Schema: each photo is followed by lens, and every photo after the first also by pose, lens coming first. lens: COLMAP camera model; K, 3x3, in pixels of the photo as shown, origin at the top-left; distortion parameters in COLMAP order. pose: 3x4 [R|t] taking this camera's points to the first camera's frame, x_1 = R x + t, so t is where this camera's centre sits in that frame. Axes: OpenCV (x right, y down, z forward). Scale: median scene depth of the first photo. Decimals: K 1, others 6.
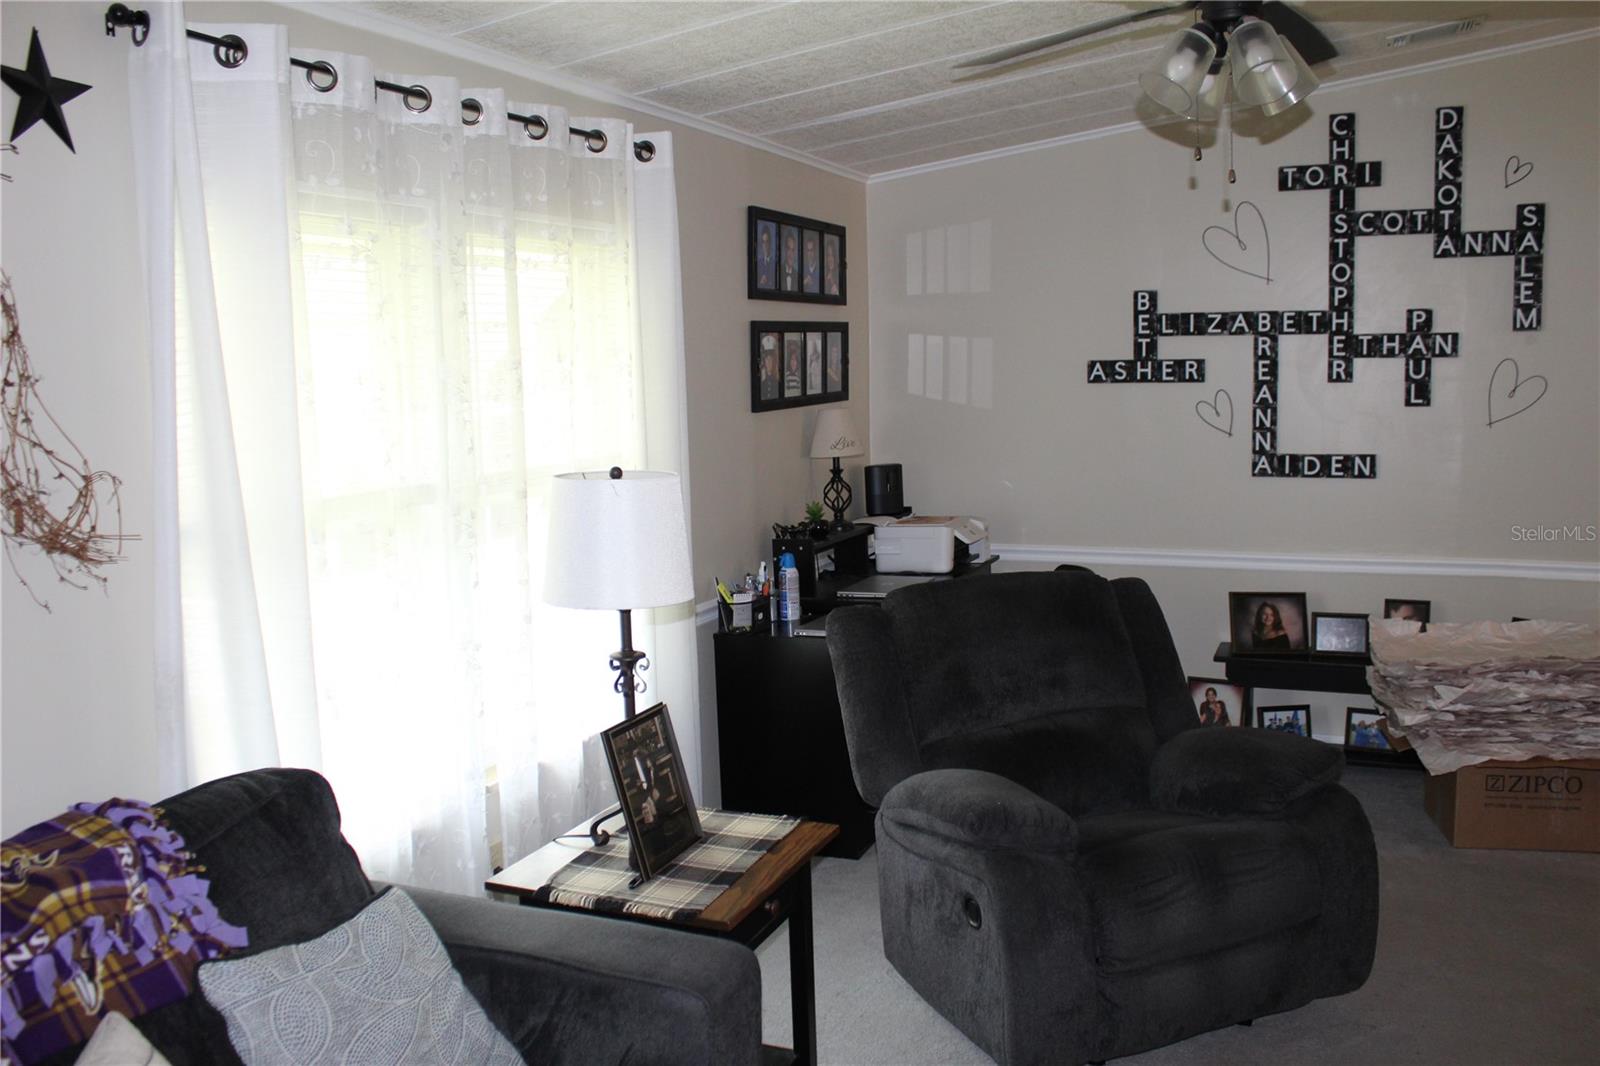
lens RADIAL K [[1327.5, 0, 800.0], [0, 1327.5, 533.0], [0, 0, 1]] dist [-0.162532, 0.143000]
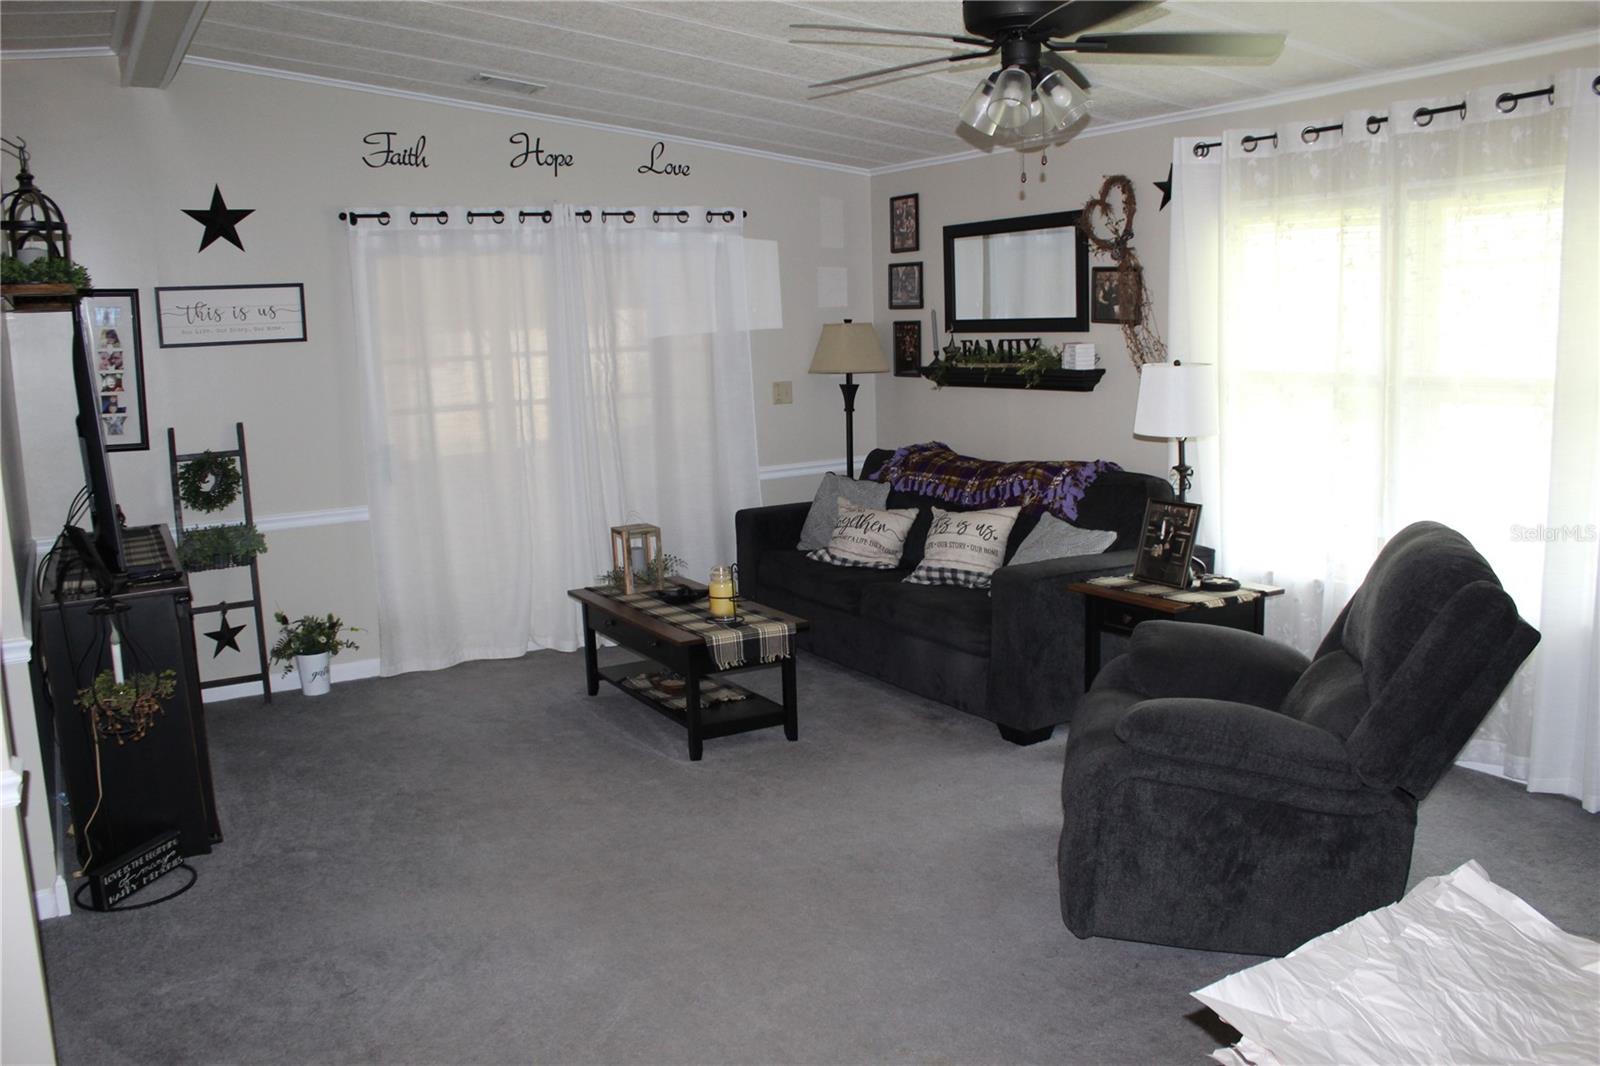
lens RADIAL K [[1327.5, 0, 800.0], [0, 1327.5, 533.0], [0, 0, 1]] dist [-0.162532, 0.143000]
pose [[-0.586942, 0.169796, -0.791624, 1.557996], [-0.060764, 0.965765, 0.252201, -0.231358], [0.807345, 0.196129, -0.556531, 1.563279]]
